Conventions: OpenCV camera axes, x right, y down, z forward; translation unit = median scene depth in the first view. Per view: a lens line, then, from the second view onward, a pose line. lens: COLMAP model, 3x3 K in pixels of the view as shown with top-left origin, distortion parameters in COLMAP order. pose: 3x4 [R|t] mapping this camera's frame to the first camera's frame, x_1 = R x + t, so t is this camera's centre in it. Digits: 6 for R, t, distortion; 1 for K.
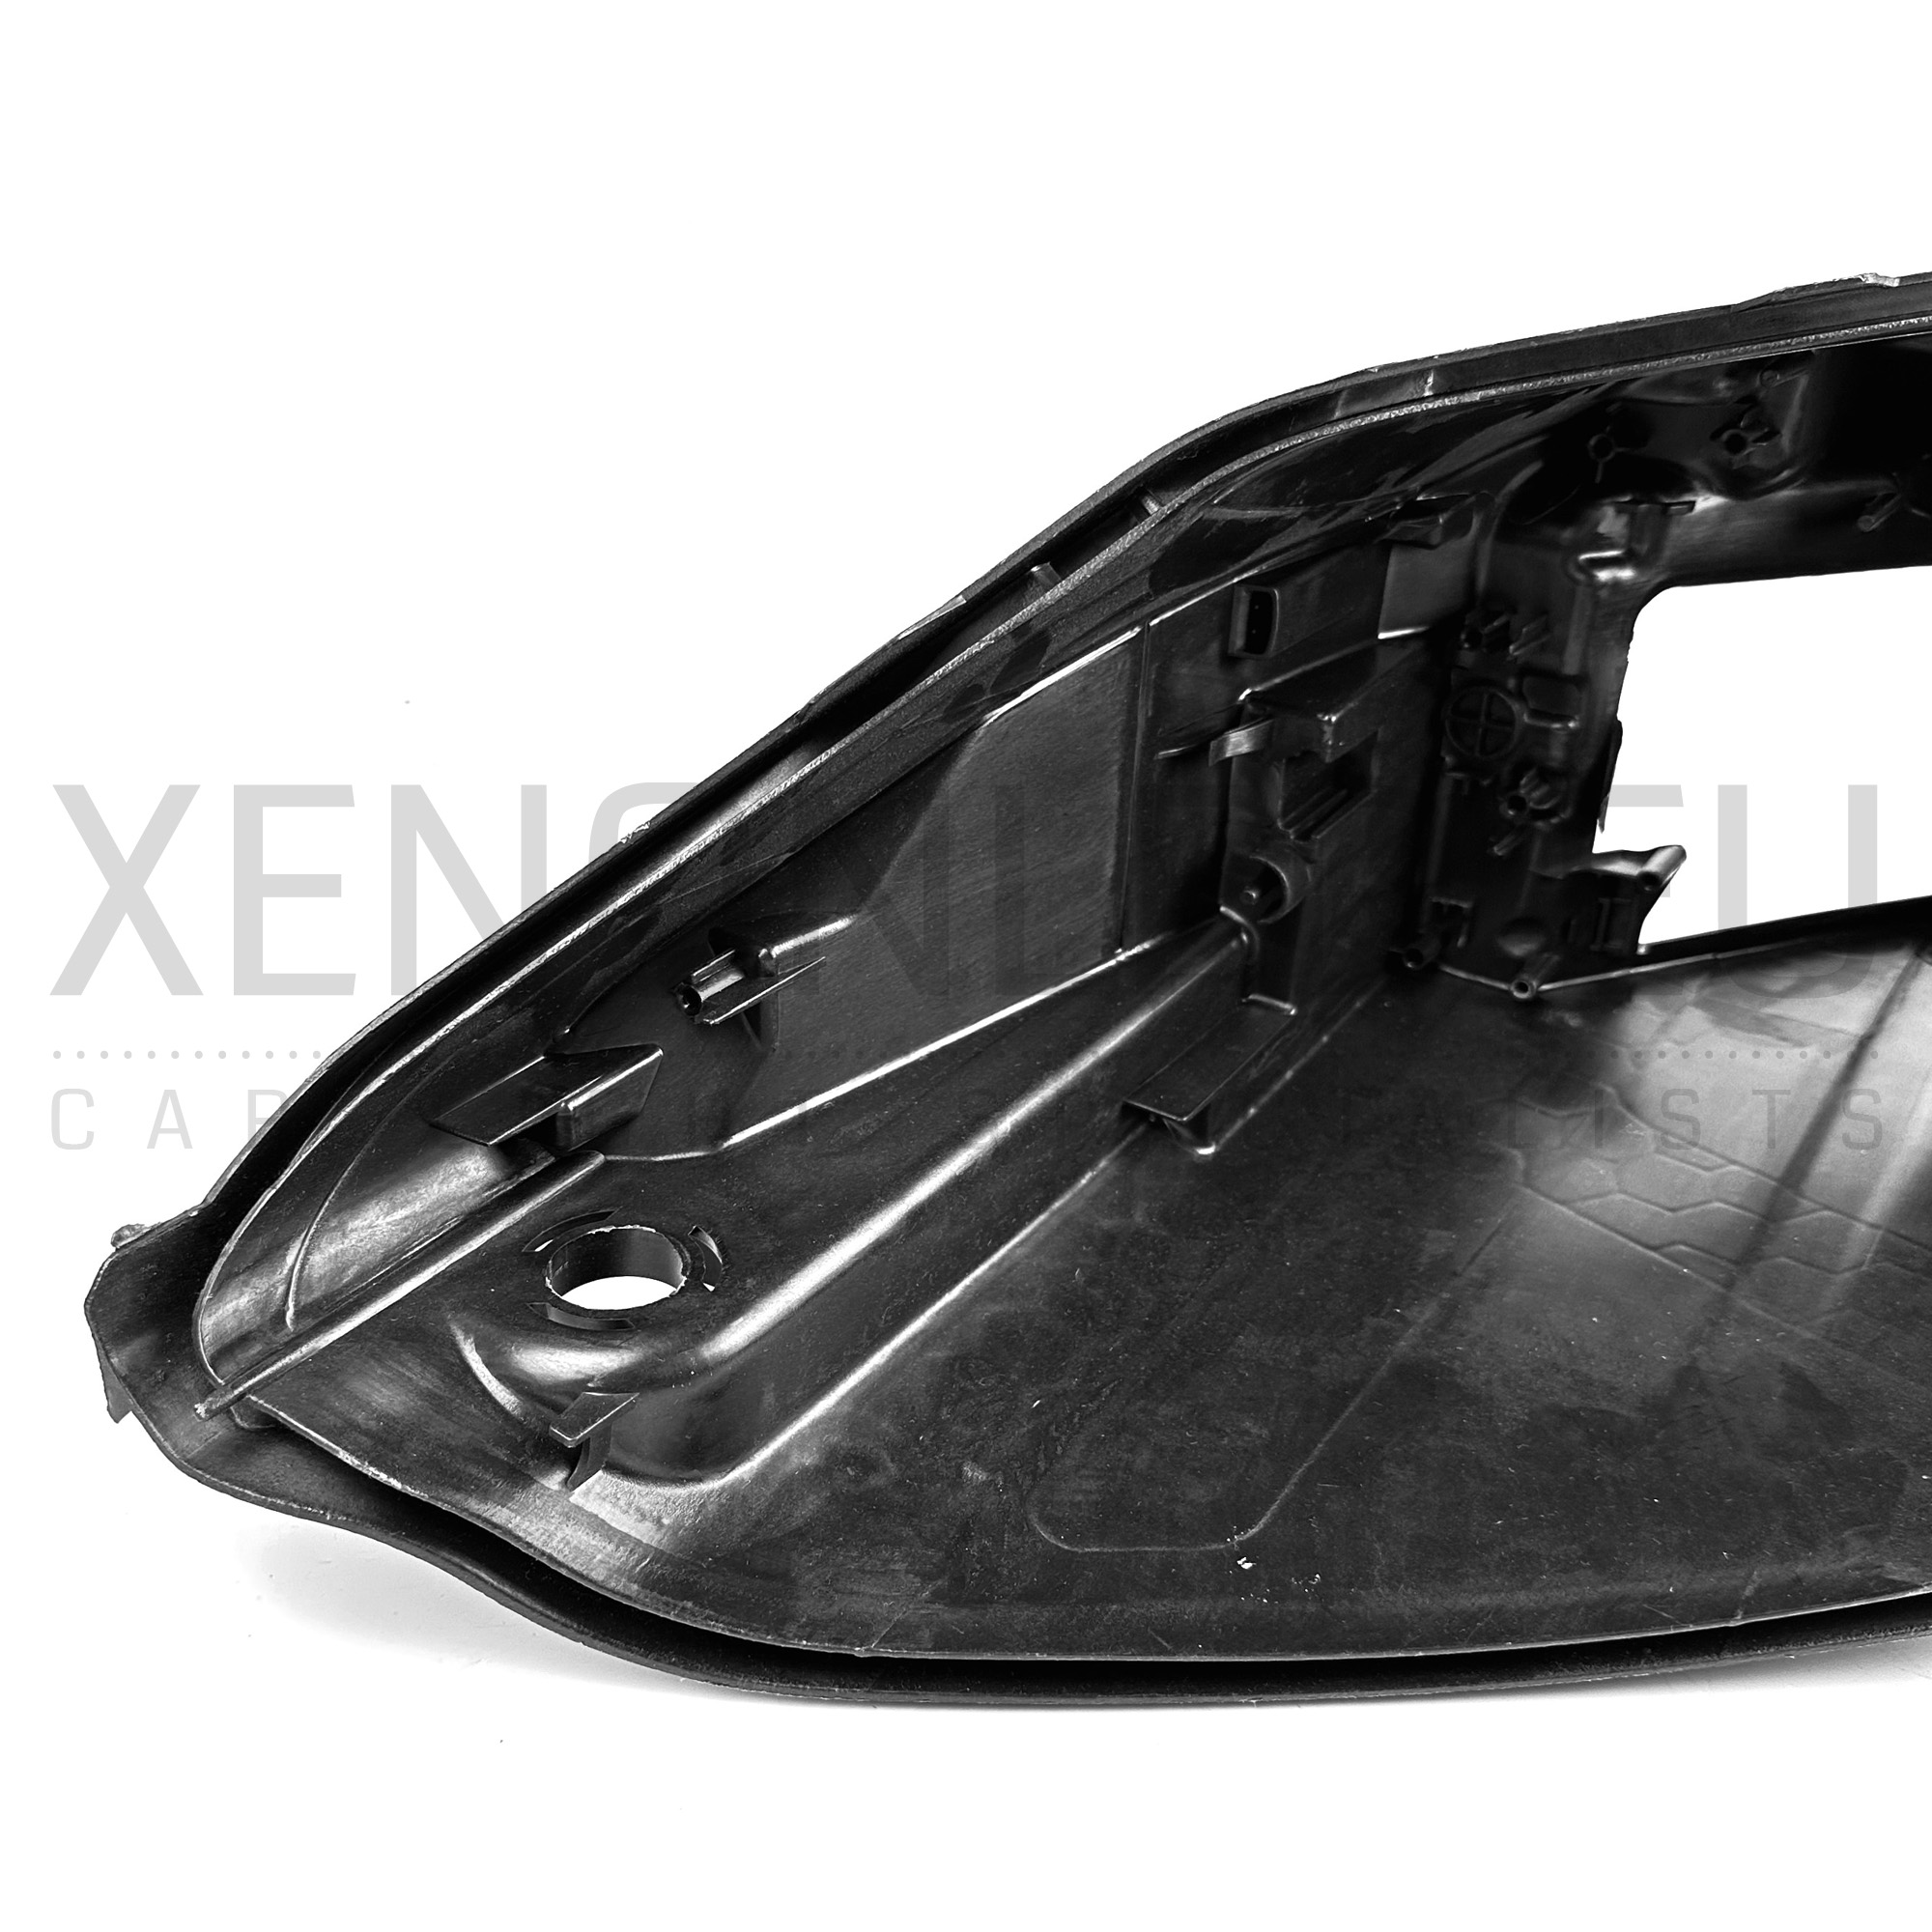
lens RADIAL K [[2048.8, 0, 819.7], [0, 2048.8, 1017.0], [0, 0, 1]] dist [0.094429, -0.304281]
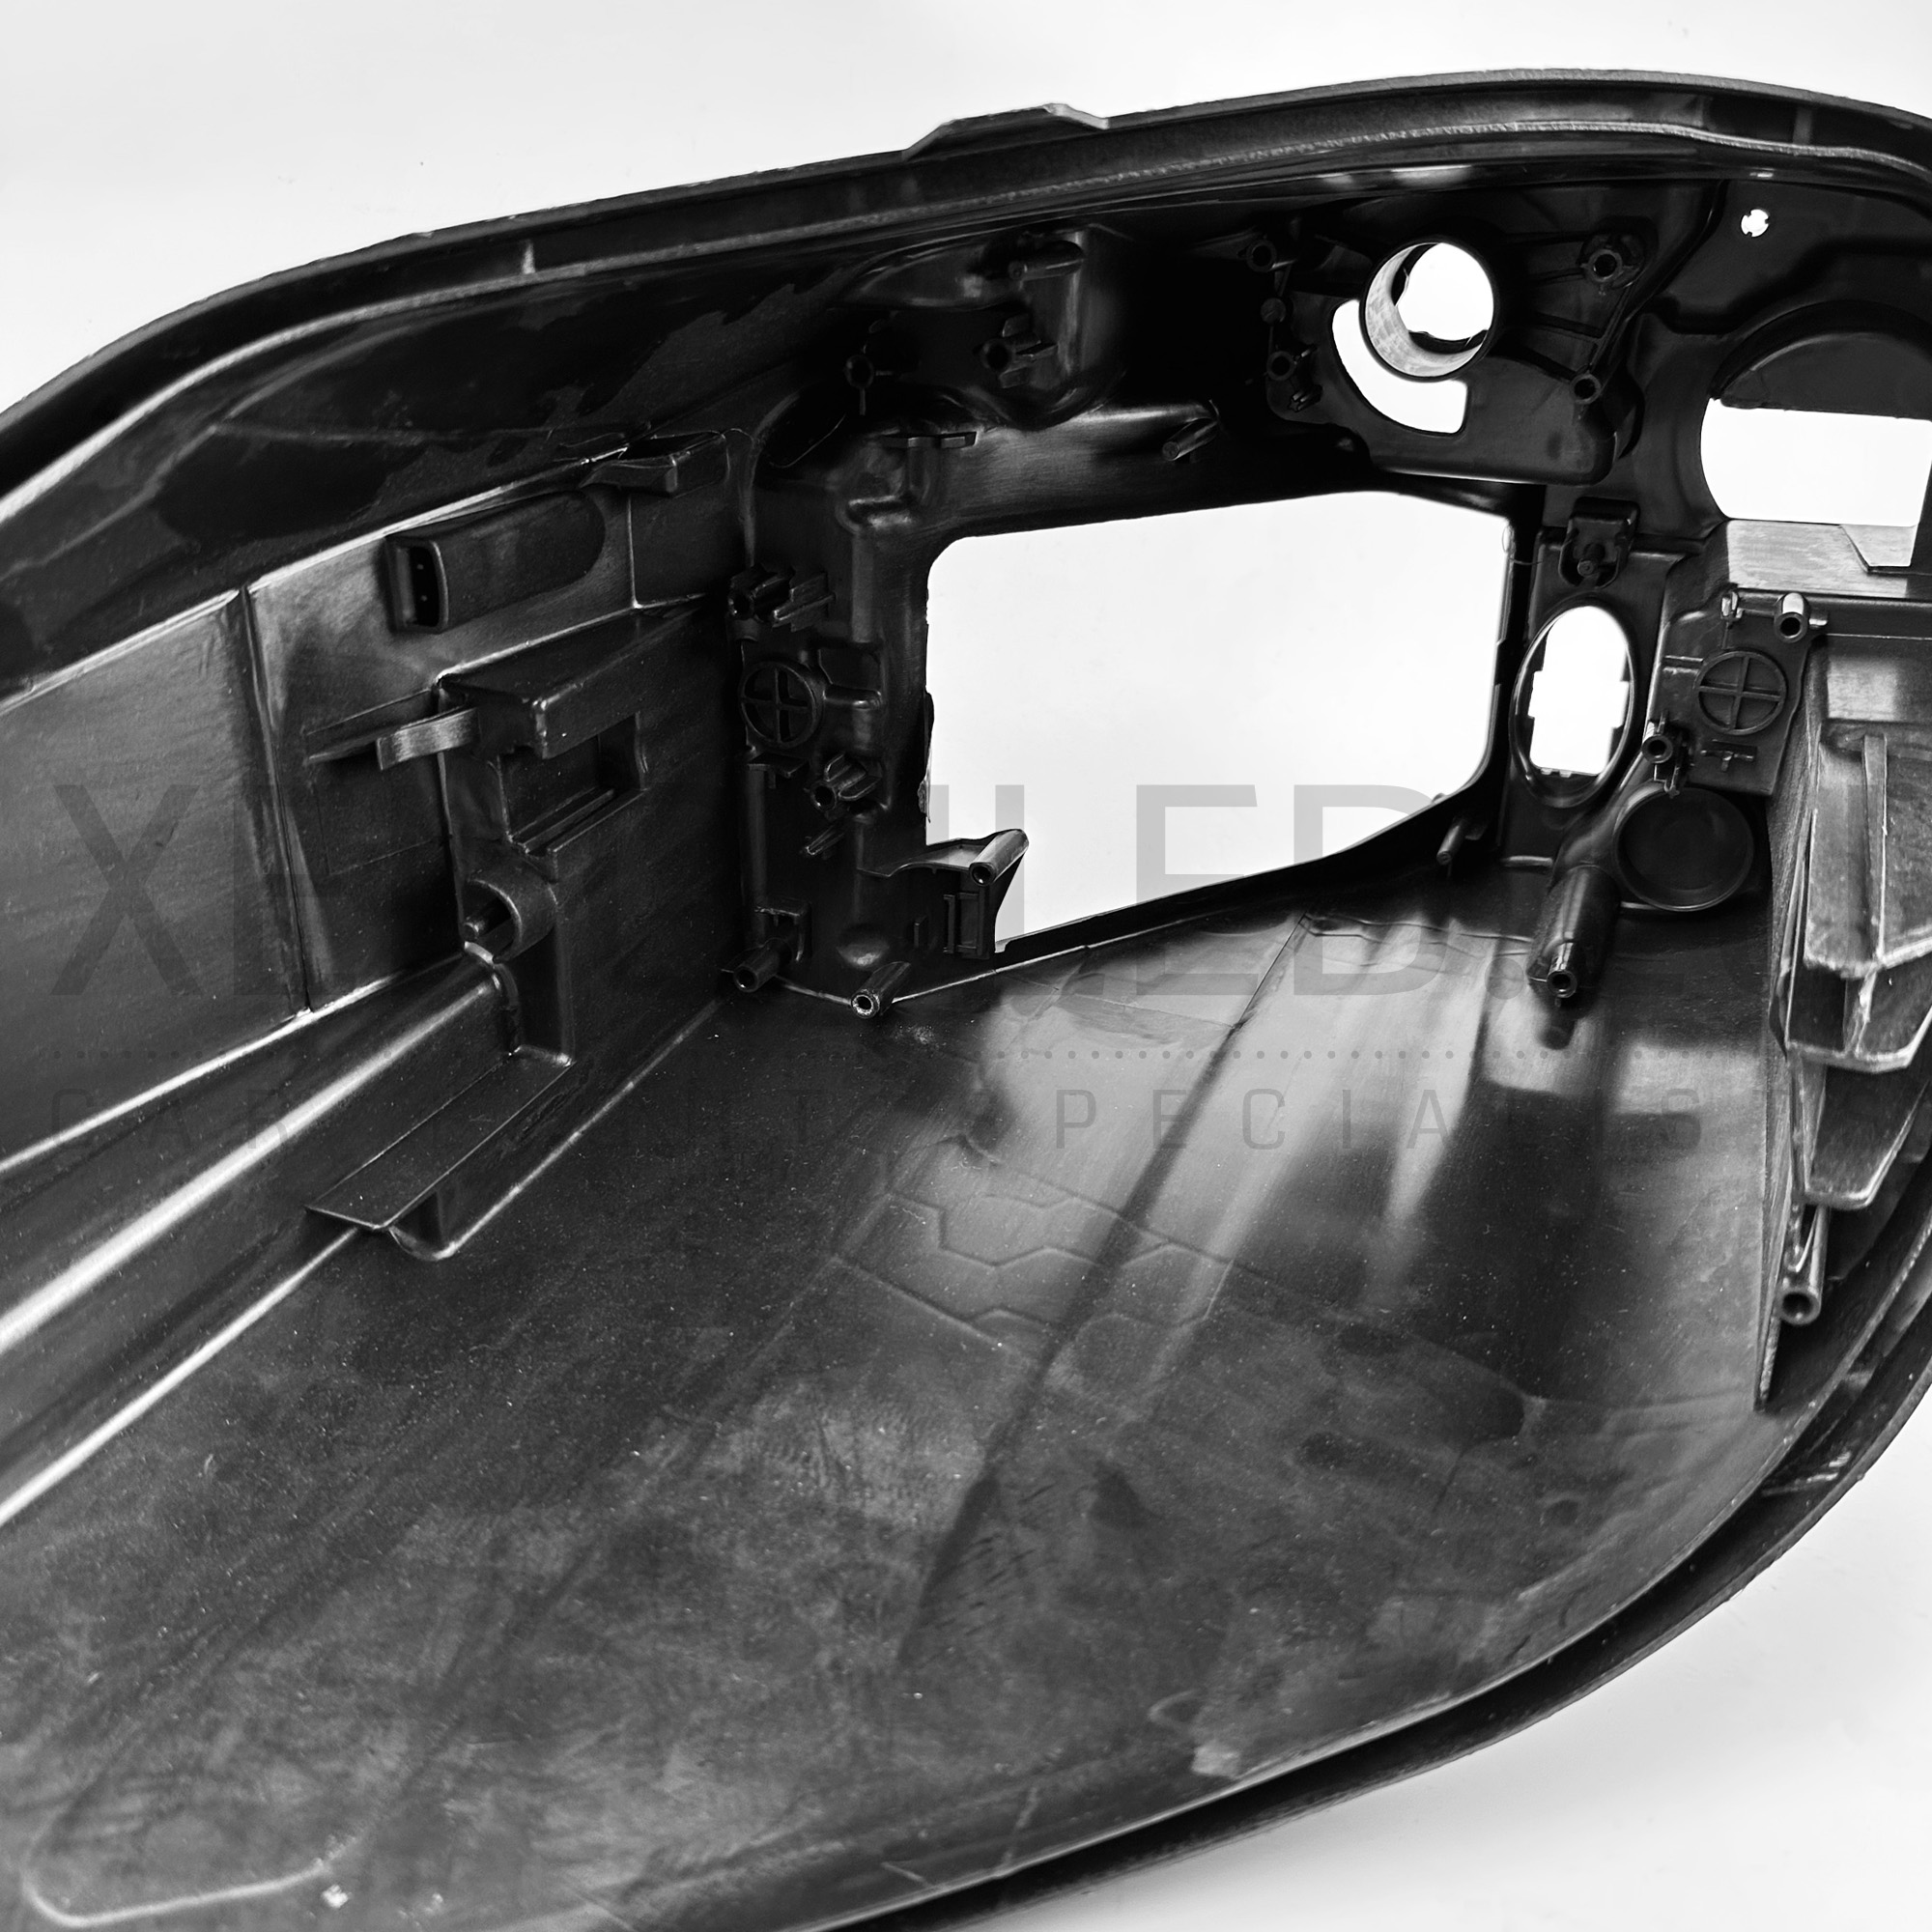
lens RADIAL K [[1895.5, 0, 971.5], [0, 1895.5, 954.5], [0, 0, 1]] dist [0.155213, -0.364270]
pose [[0.968766, -0.081434, 0.234222, 0.233112], [0.087803, 0.995995, -0.016878, -0.020507], [-0.231910, 0.036916, 0.972037, 0.243381]]
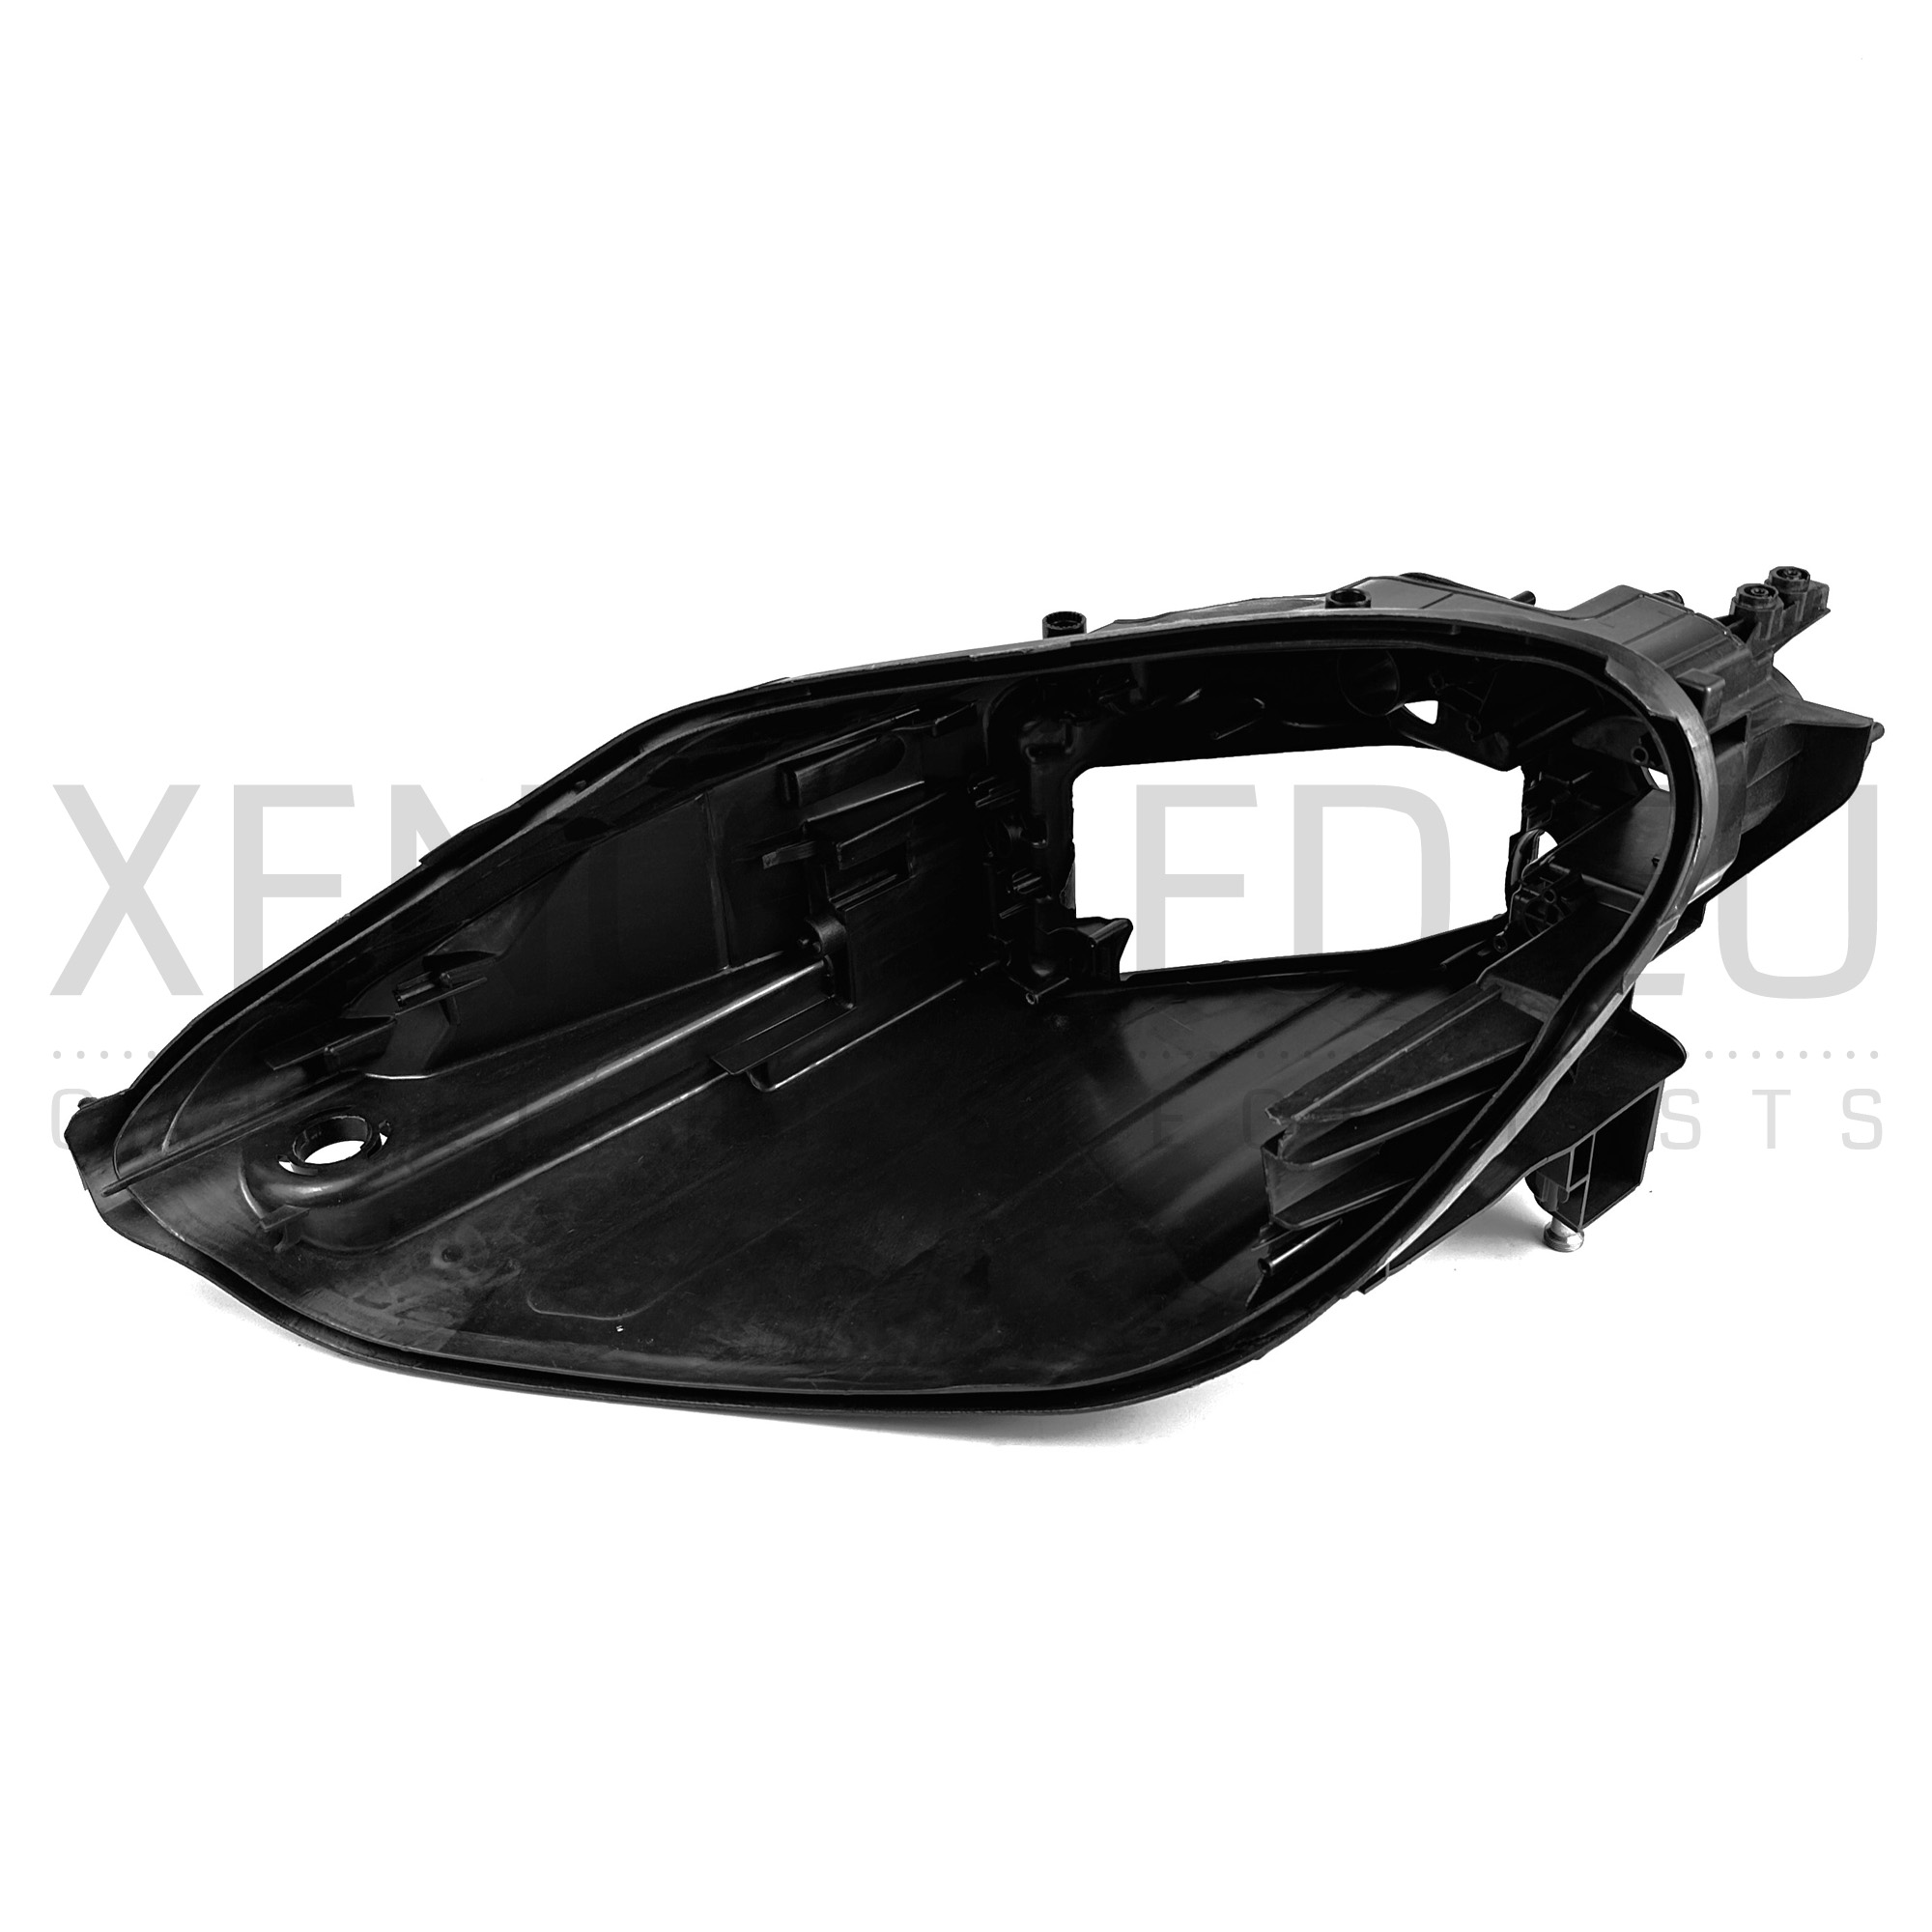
lens RADIAL K [[1895.5, 0, 971.5], [0, 1895.5, 954.5], [0, 0, 1]] dist [0.155213, -0.364270]
pose [[0.978054, 0.088989, -0.188392, 0.666475], [-0.070490, 0.992209, 0.102725, -0.228077], [0.196066, -0.087191, 0.976707, -0.511239]]
